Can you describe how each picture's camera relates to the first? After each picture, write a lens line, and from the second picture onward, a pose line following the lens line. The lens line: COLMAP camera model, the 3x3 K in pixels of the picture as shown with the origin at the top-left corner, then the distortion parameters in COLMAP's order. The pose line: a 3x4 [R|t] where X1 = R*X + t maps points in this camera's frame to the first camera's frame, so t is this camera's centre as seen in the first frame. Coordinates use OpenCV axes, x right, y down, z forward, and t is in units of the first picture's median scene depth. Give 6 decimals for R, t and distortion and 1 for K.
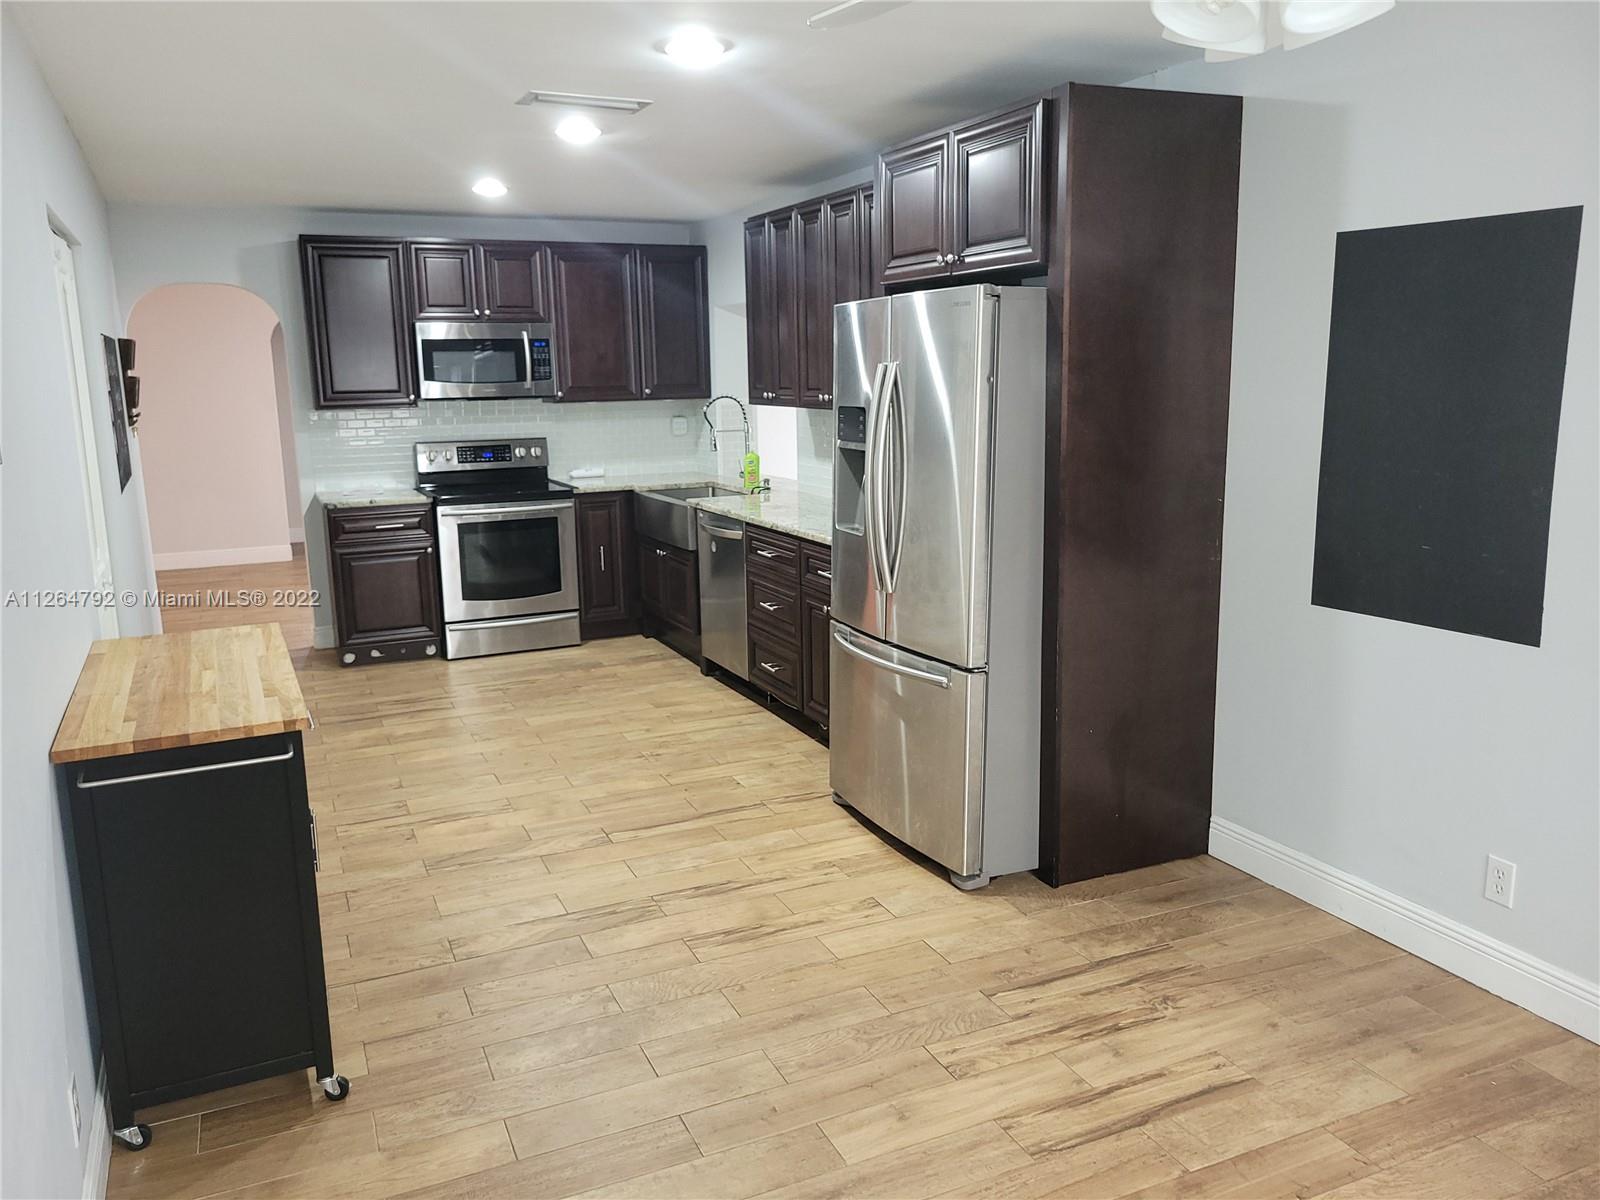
lens RADIAL K [[1206.2, 0, 796.4], [0, 1206.2, 602.8], [0, 0, 1]] dist [0.048725, -0.008821]
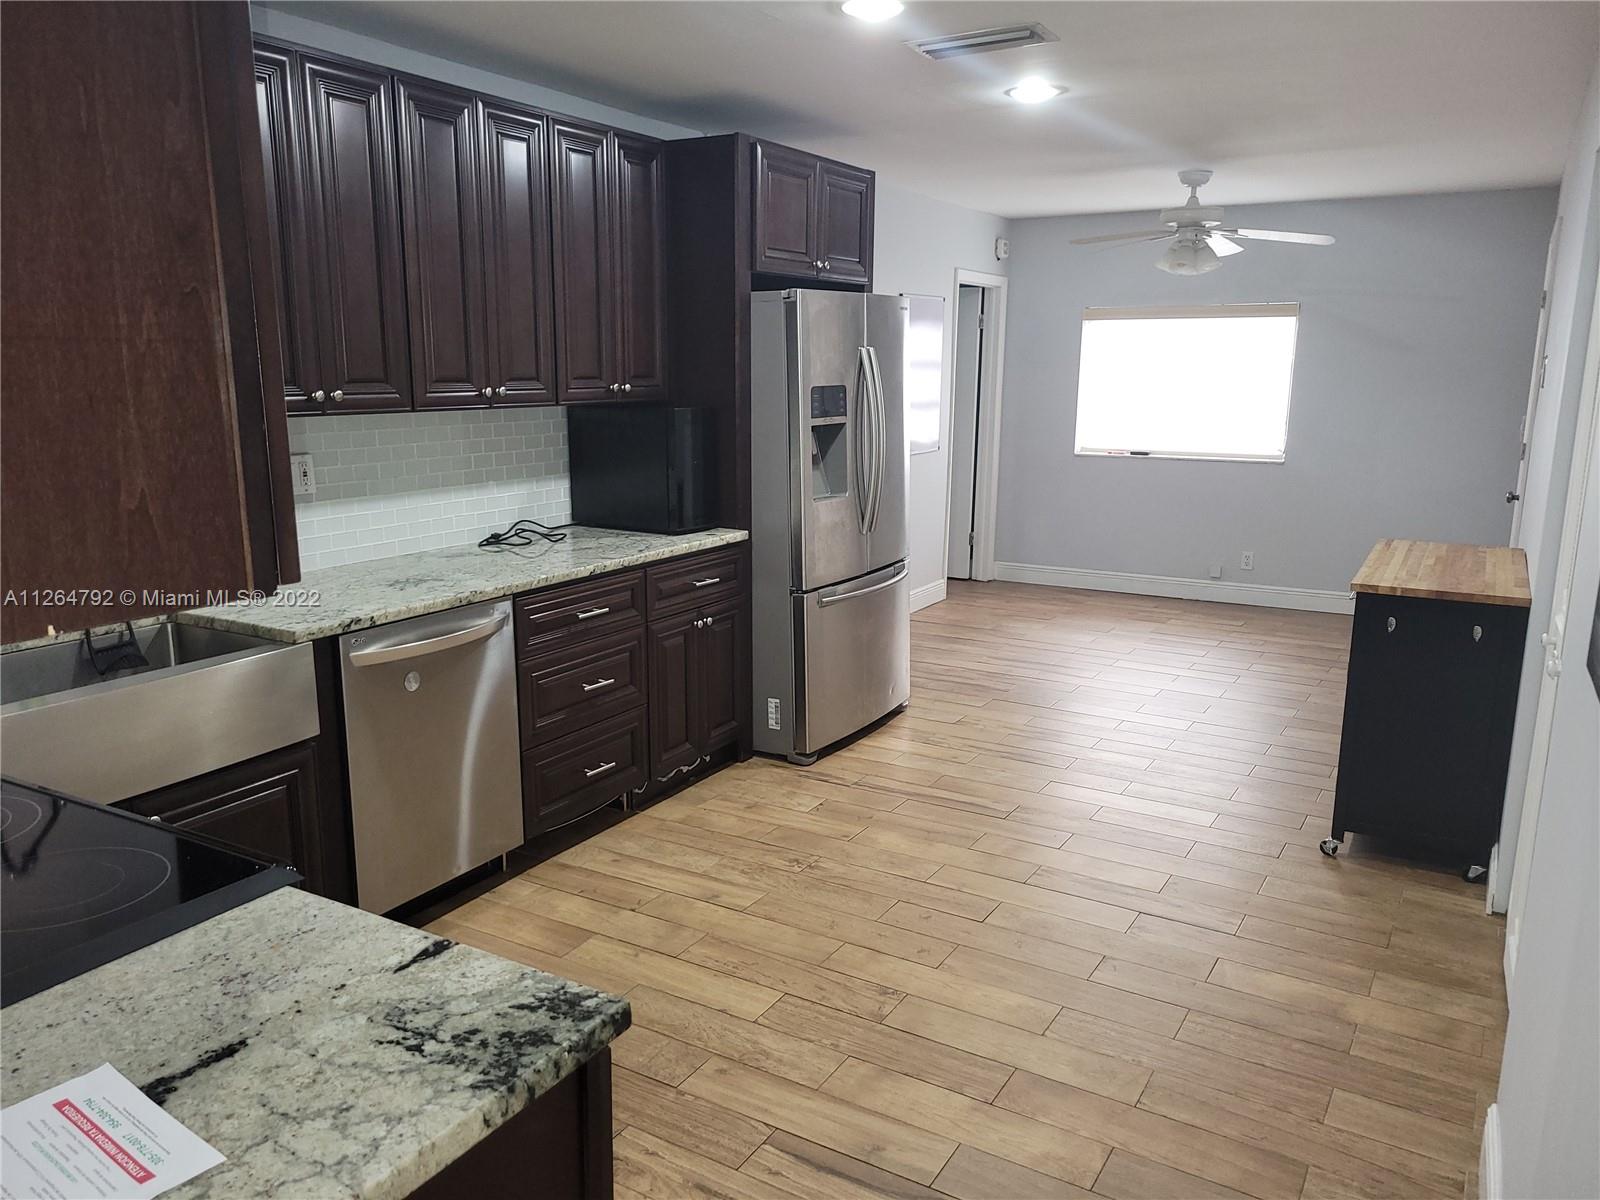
lens RADIAL K [[1206.2, 0, 796.4], [0, 1206.2, 596.2], [0, 0, 1]] dist [0.048725, -0.008821]
pose [[-0.571170, -0.145605, 0.807815, -0.682382], [0.163053, 0.944403, 0.285511, -0.238216], [-0.804474, 0.294792, -0.515673, 1.307831]]
